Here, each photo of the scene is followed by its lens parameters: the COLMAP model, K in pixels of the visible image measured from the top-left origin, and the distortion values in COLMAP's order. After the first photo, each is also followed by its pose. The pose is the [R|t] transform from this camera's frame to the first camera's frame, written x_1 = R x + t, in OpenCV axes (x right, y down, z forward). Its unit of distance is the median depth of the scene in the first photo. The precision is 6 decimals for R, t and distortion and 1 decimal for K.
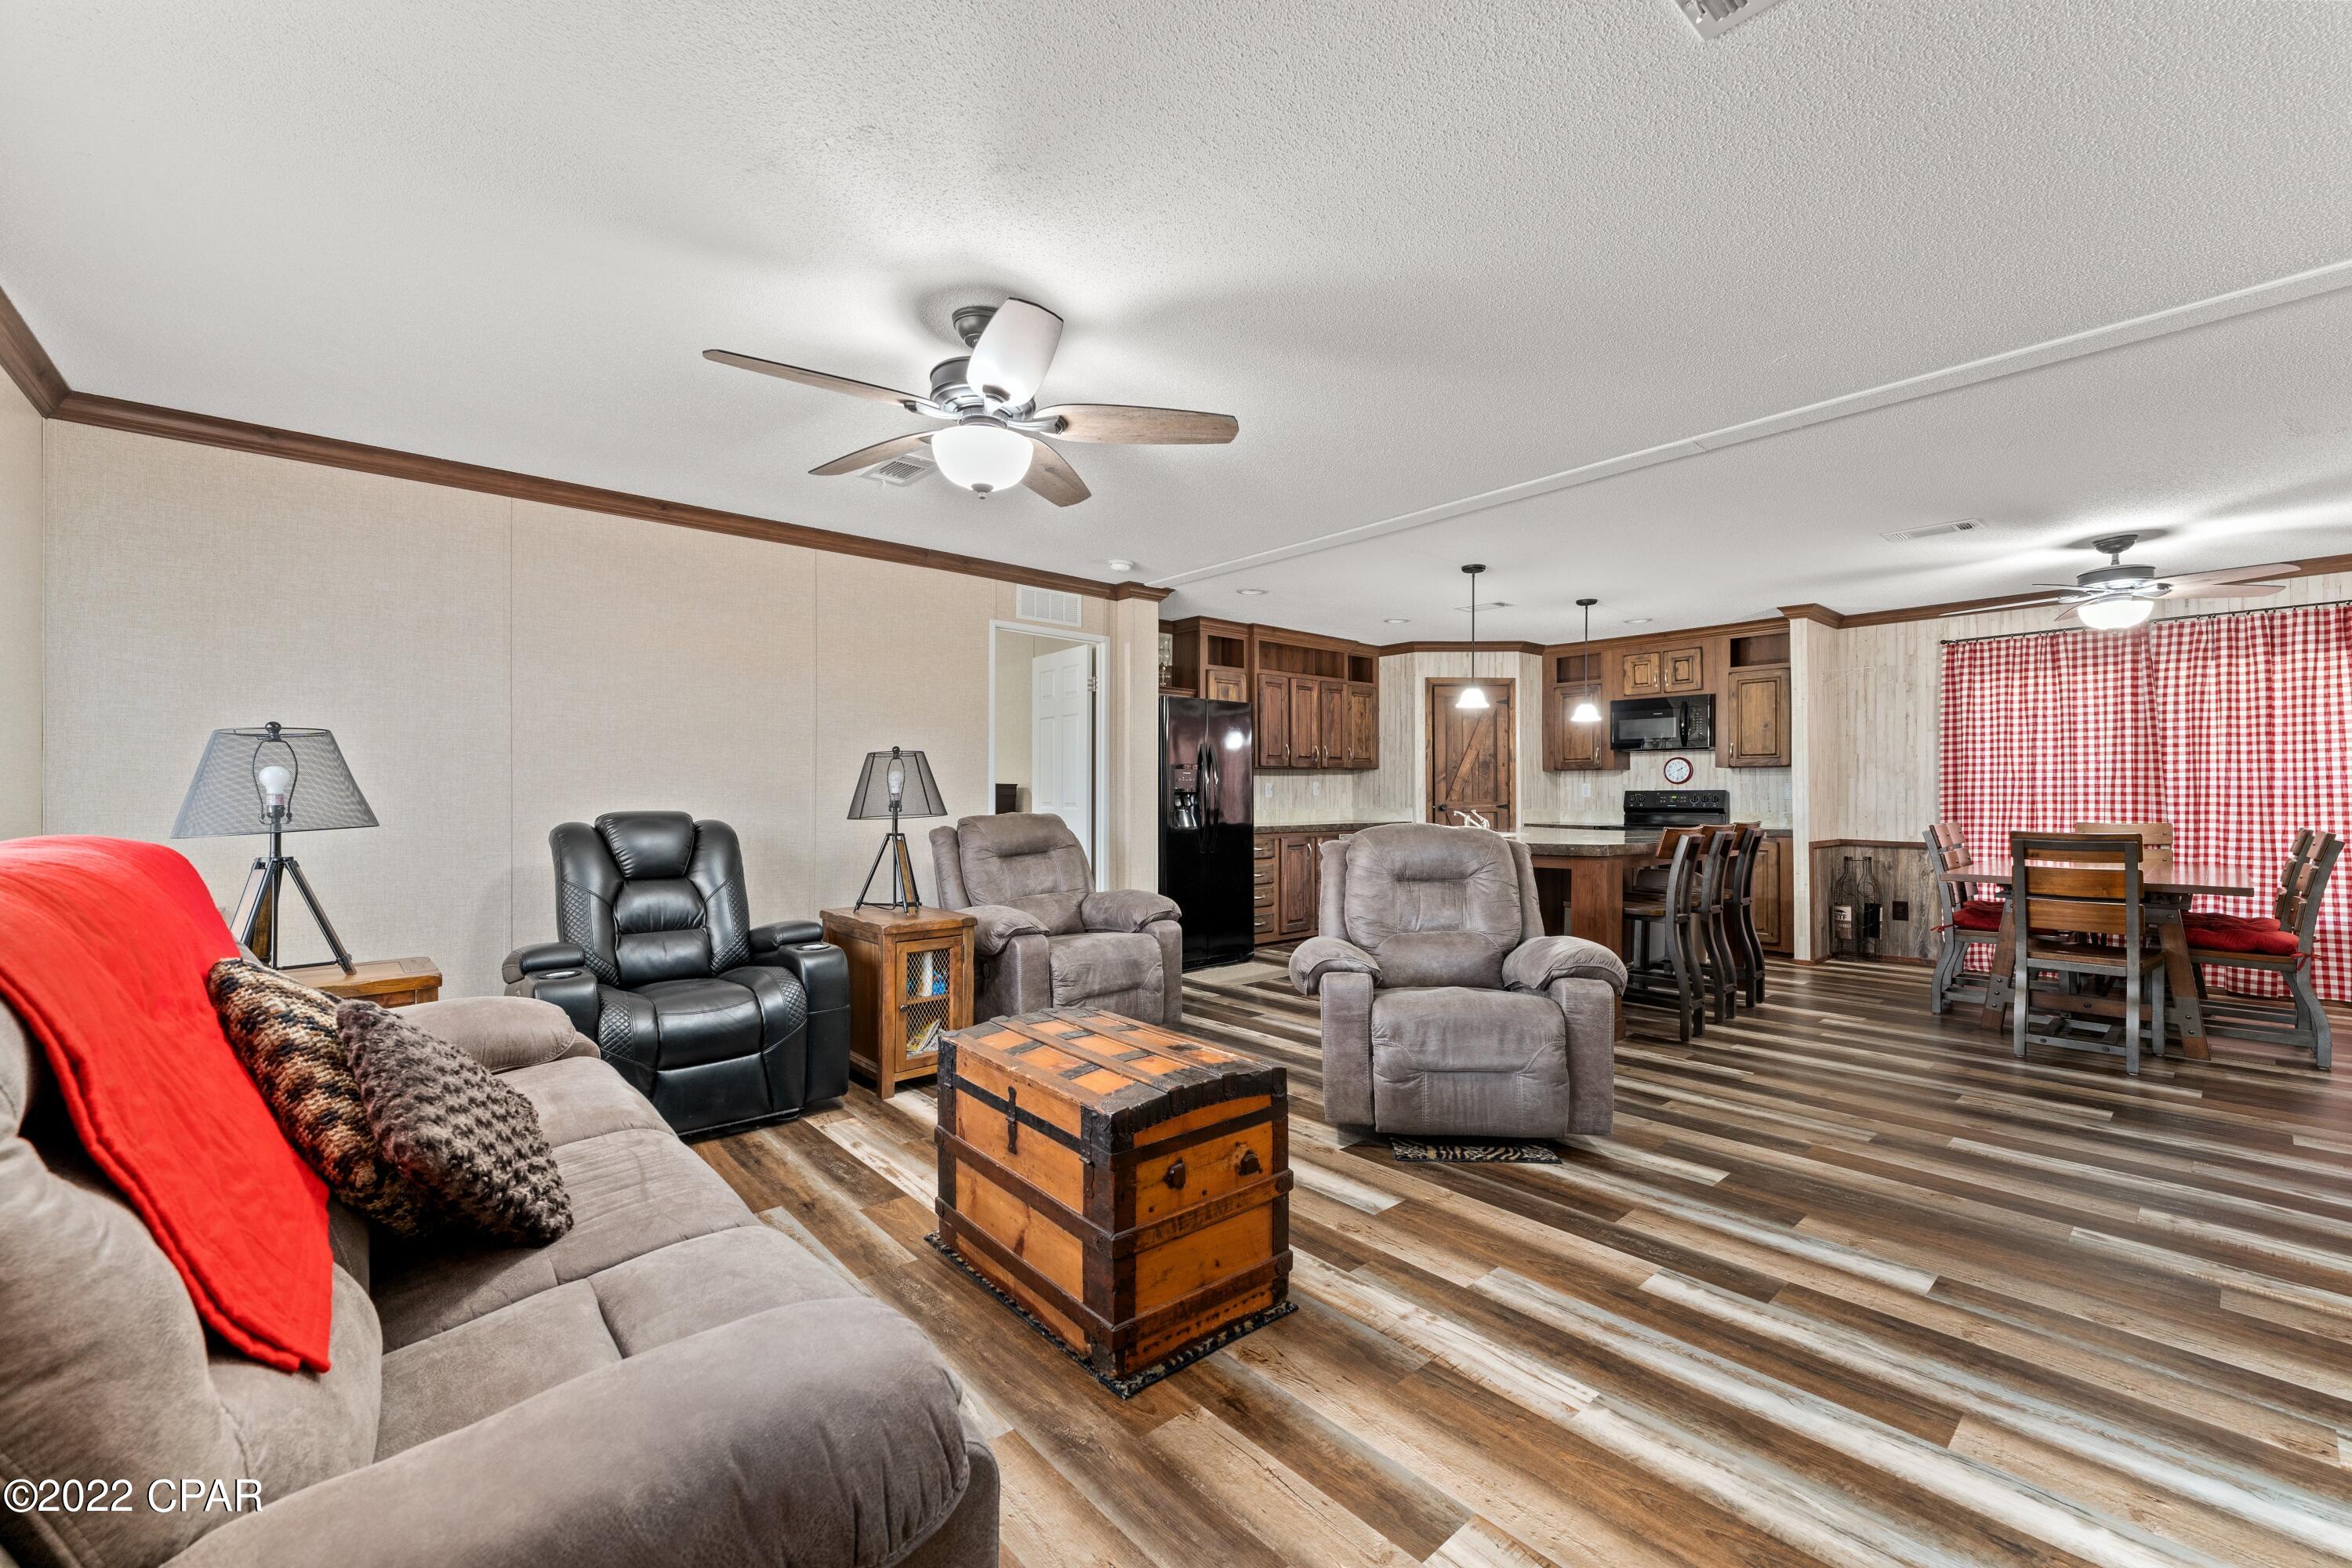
lens RADIAL K [[941.1, 0, 1165.6], [0, 941.1, 790.7], [0, 0, 1]] dist [0.000562, -0.000123]
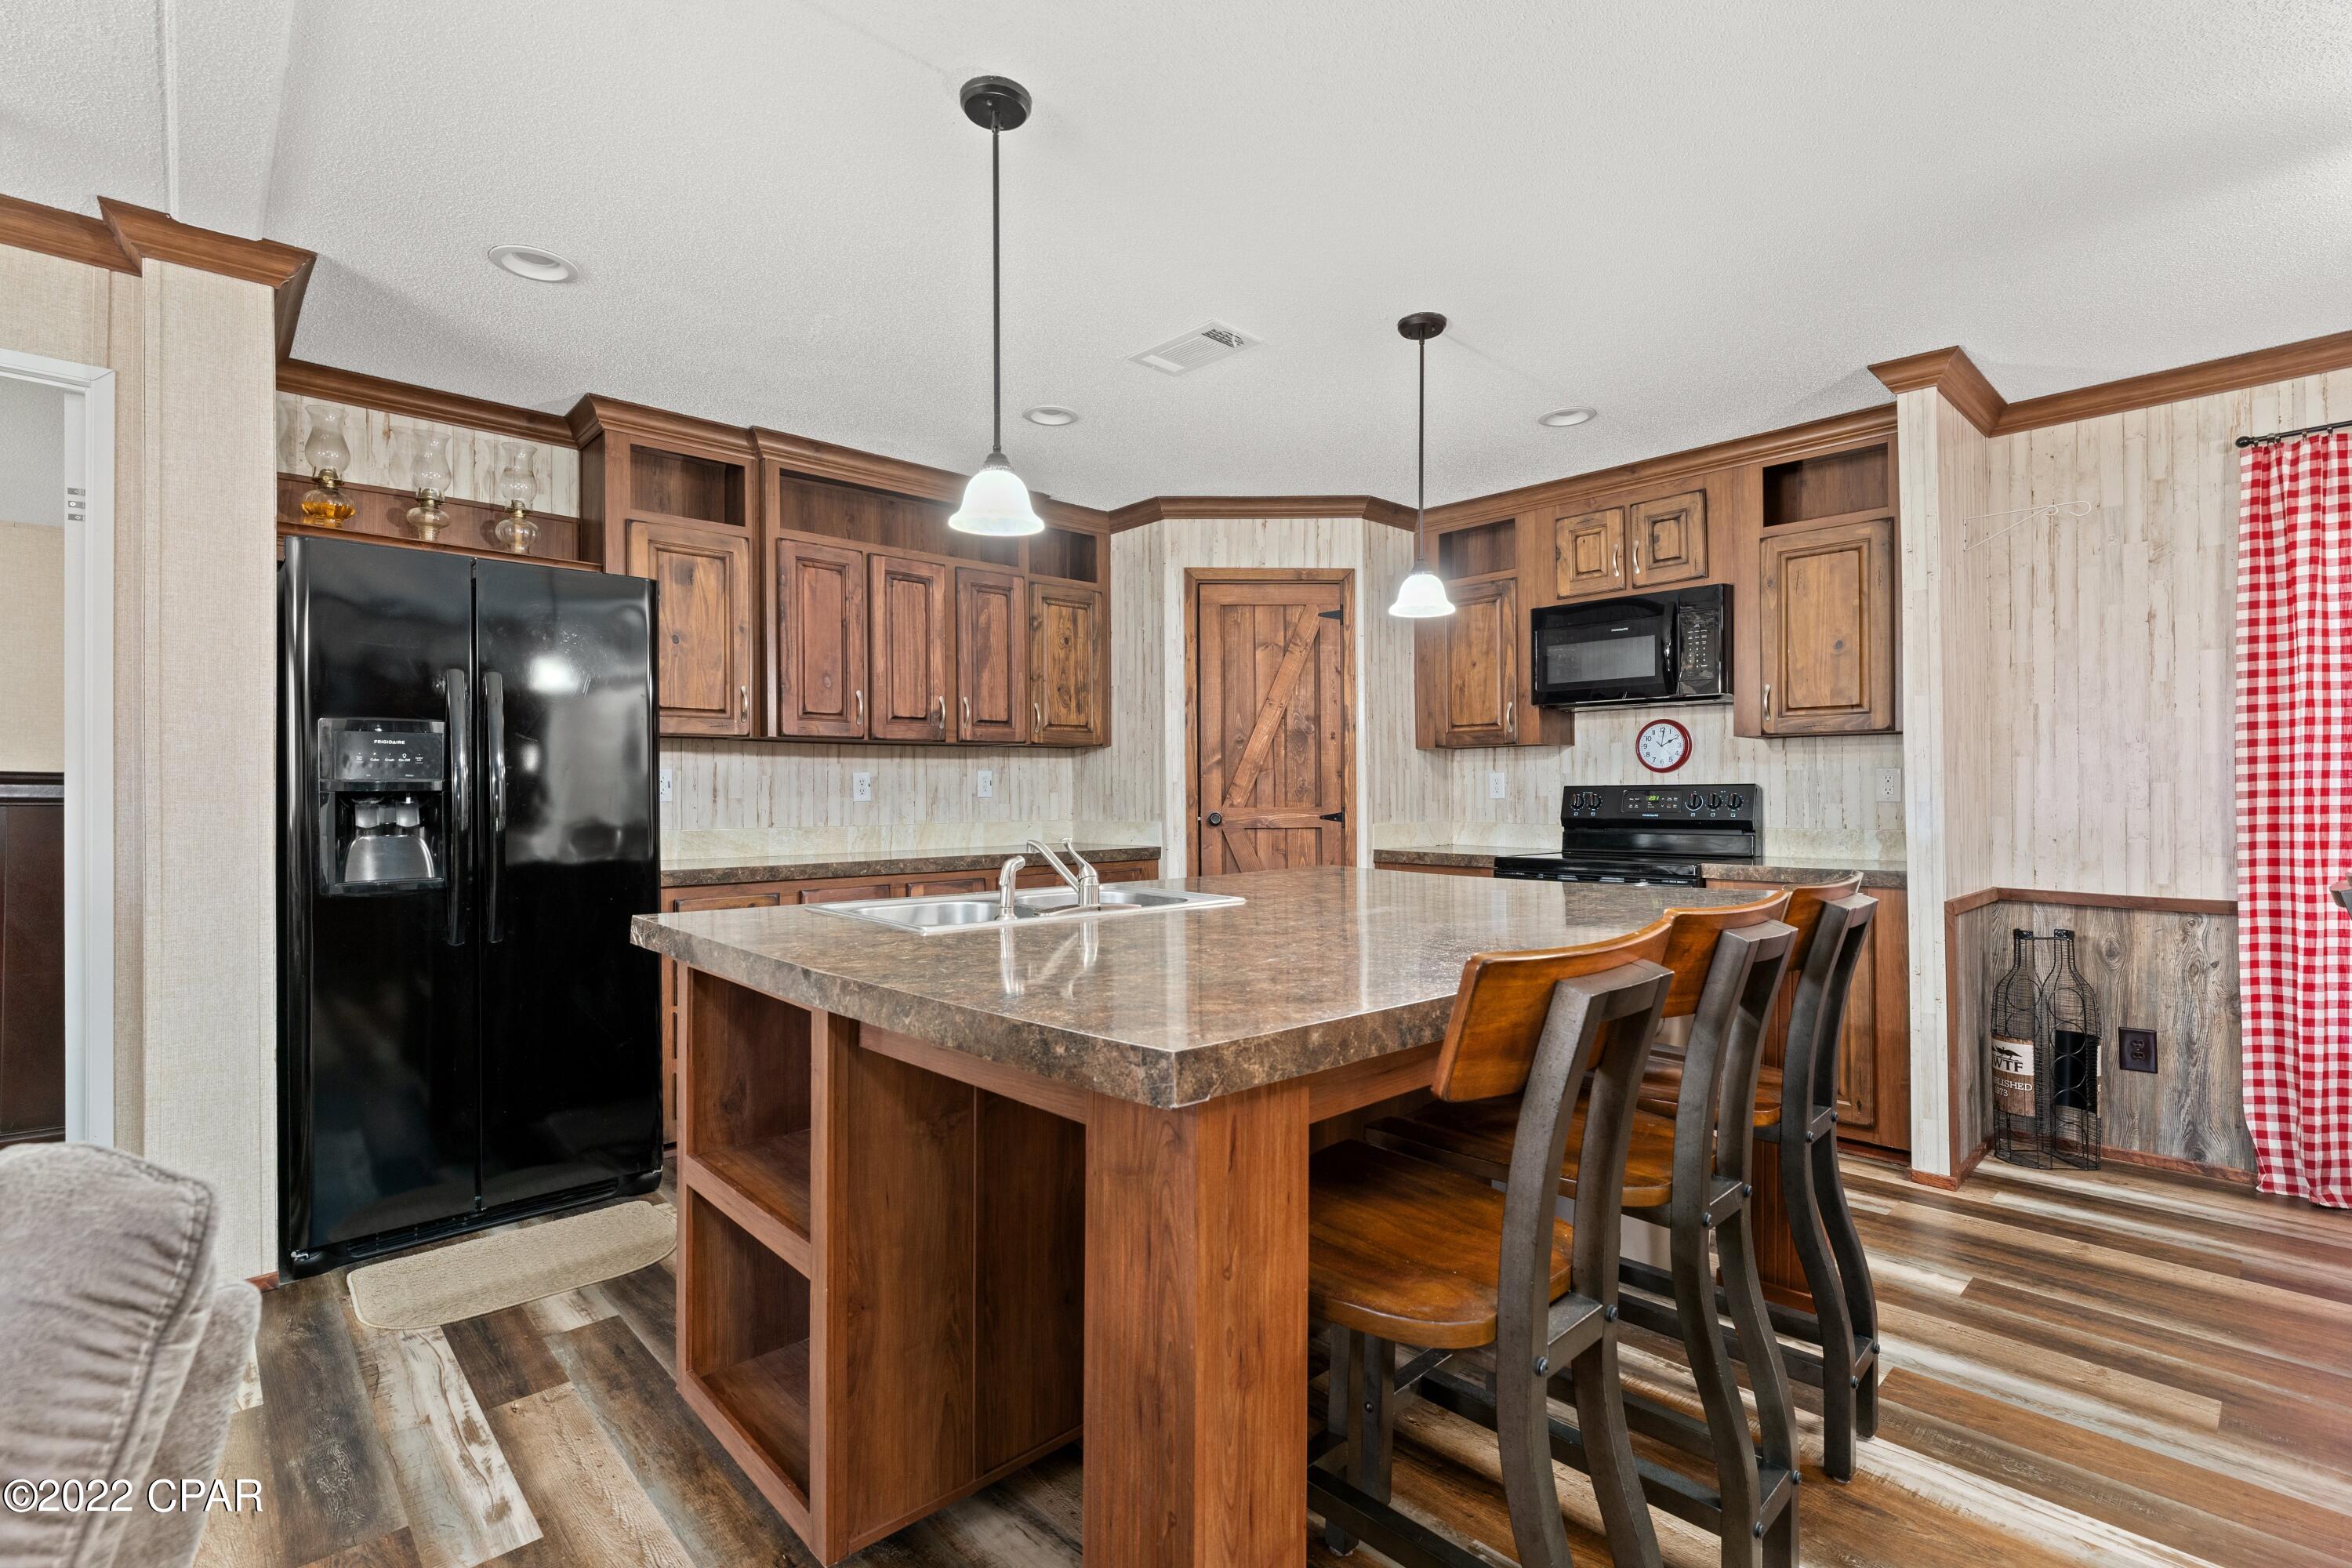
lens RADIAL K [[1072.0, 0, 1161.4], [0, 1072.0, 786.4], [0, 0, 1]] dist [-0.003161, 0.001199]
pose [[0.999487, -0.002921, 0.031891, 0.309133], [0.003028, 0.999990, -0.003298, 0.001924], [-0.031881, 0.003393, 0.999486, 0.521371]]
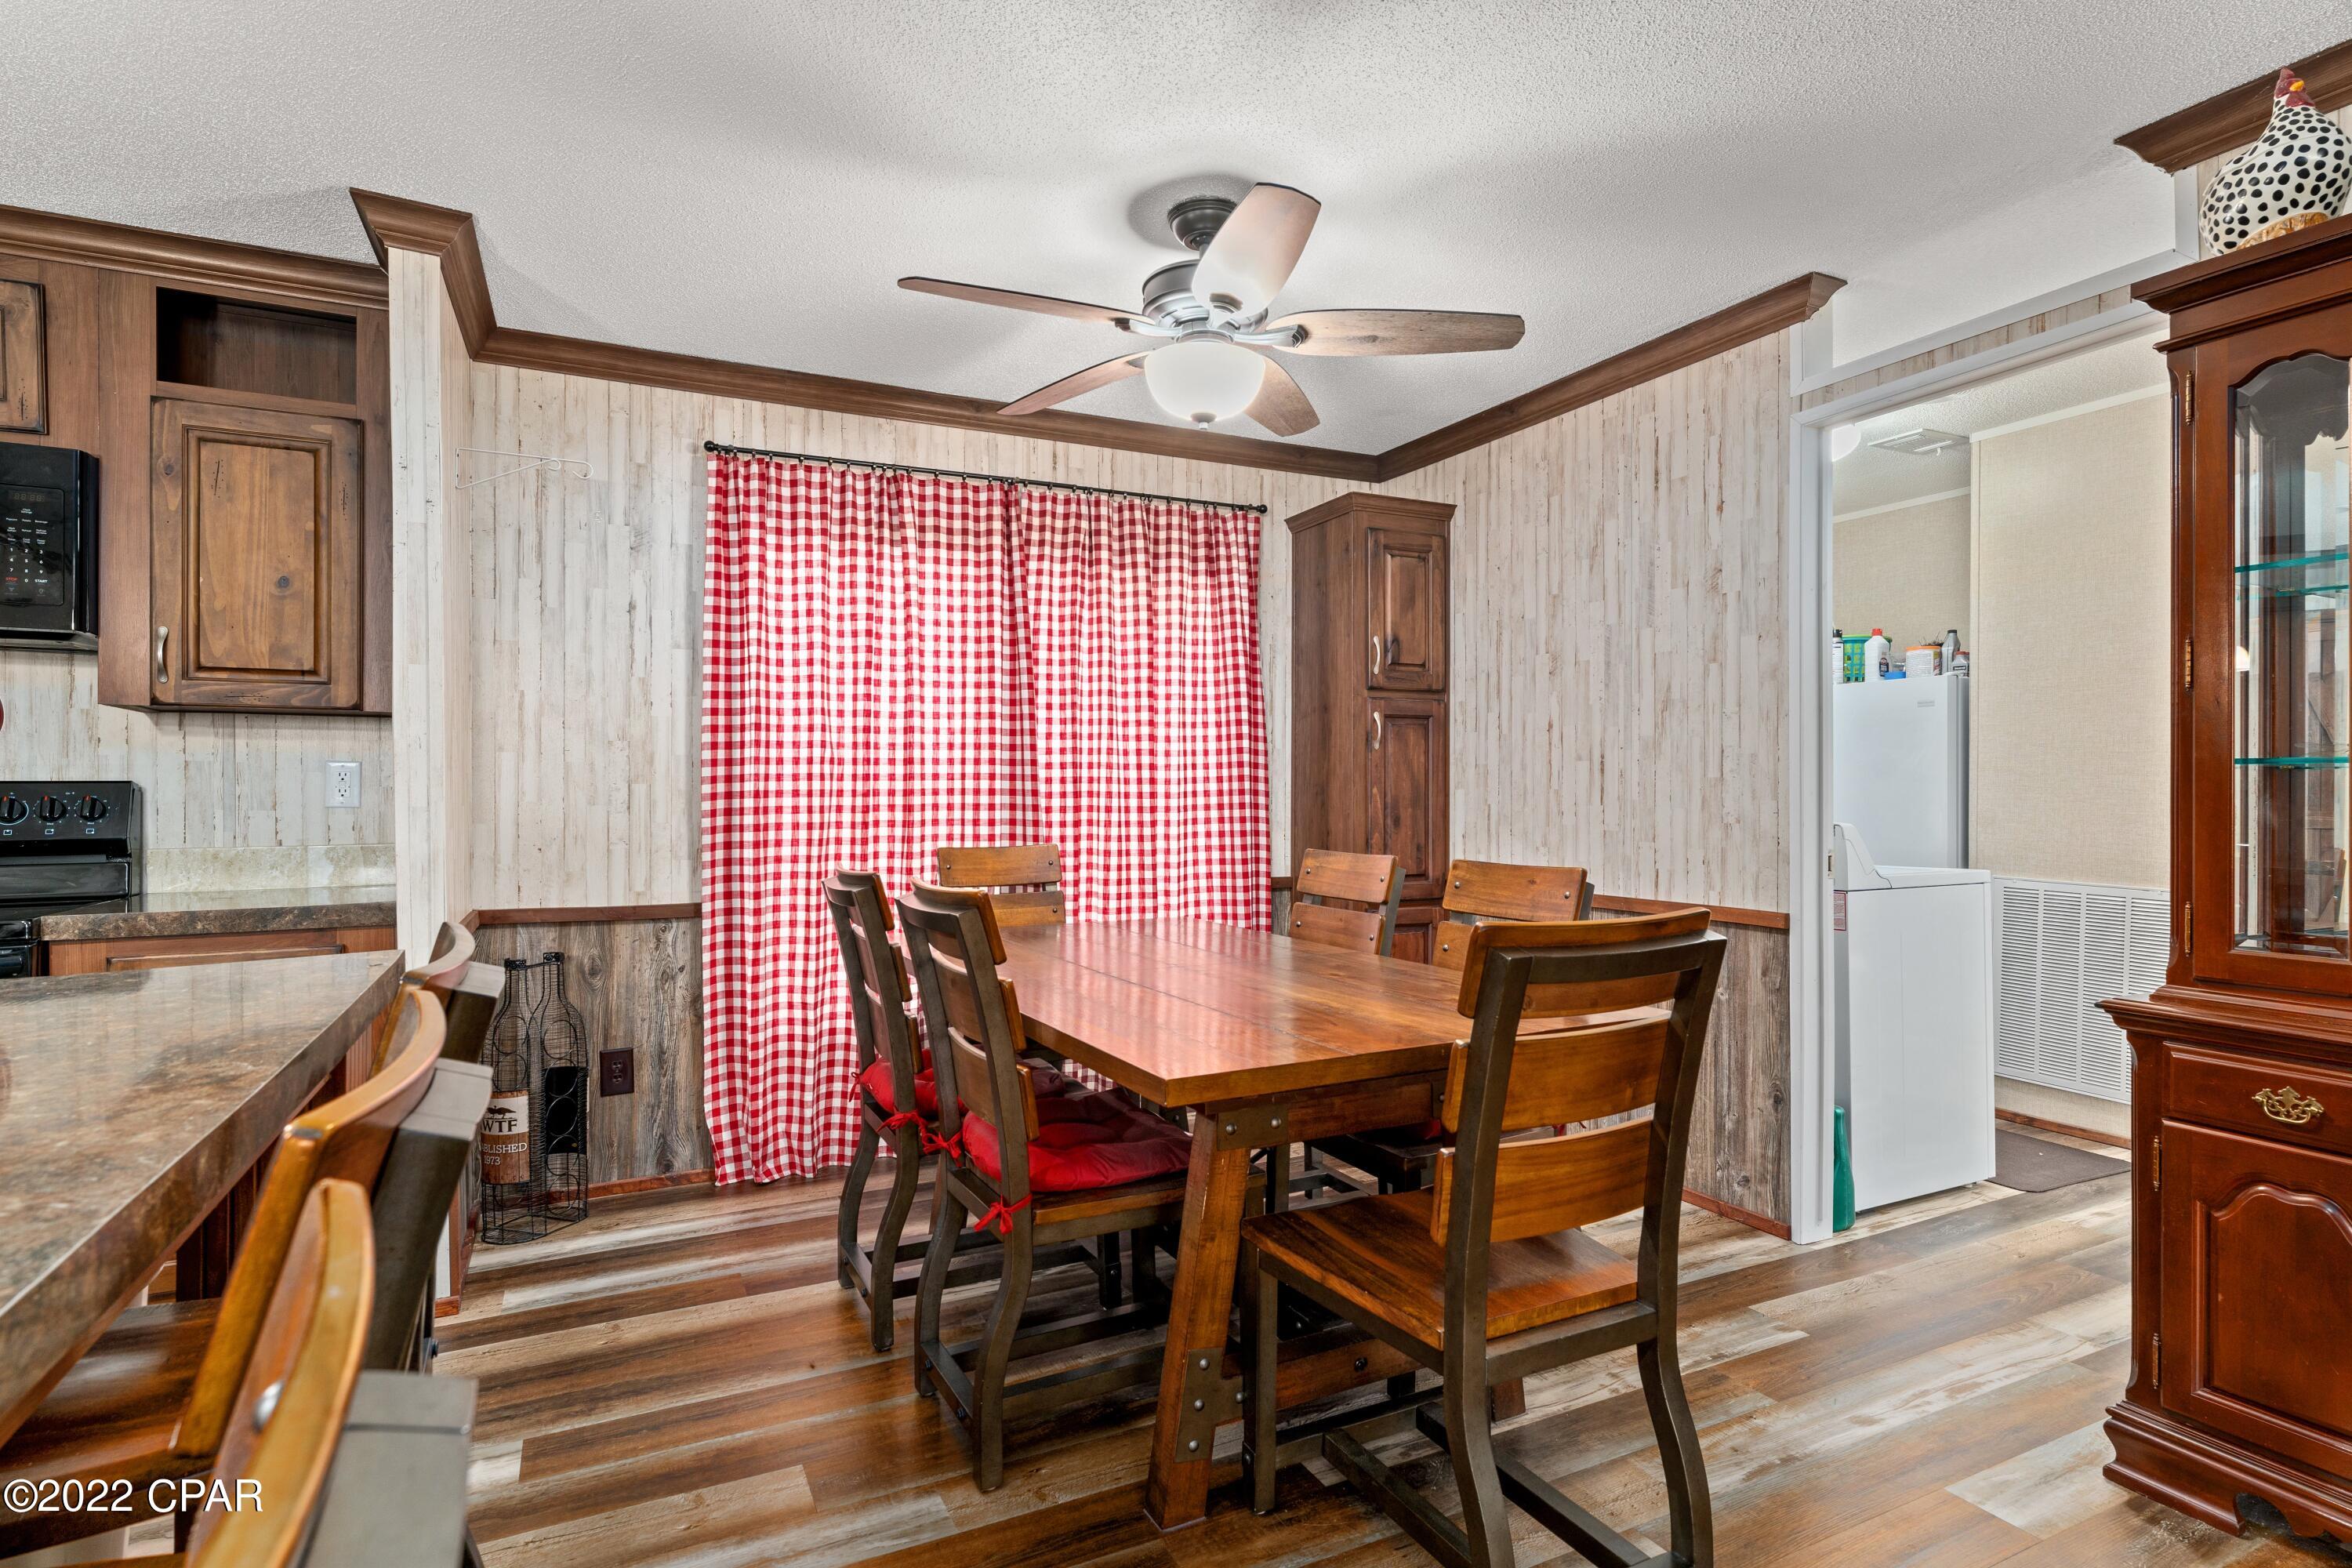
lens RADIAL K [[1168.7, 0, 1171.8], [0, 1168.7, 791.2], [0, 0, 1]] dist [-0.000940, -0.000761]
pose [[0.253336, -0.000153, 0.967378, 0.353671], [-0.001387, 0.999999, 0.000521, 0.002449], [-0.967377, -0.001474, 0.253336, 0.653158]]
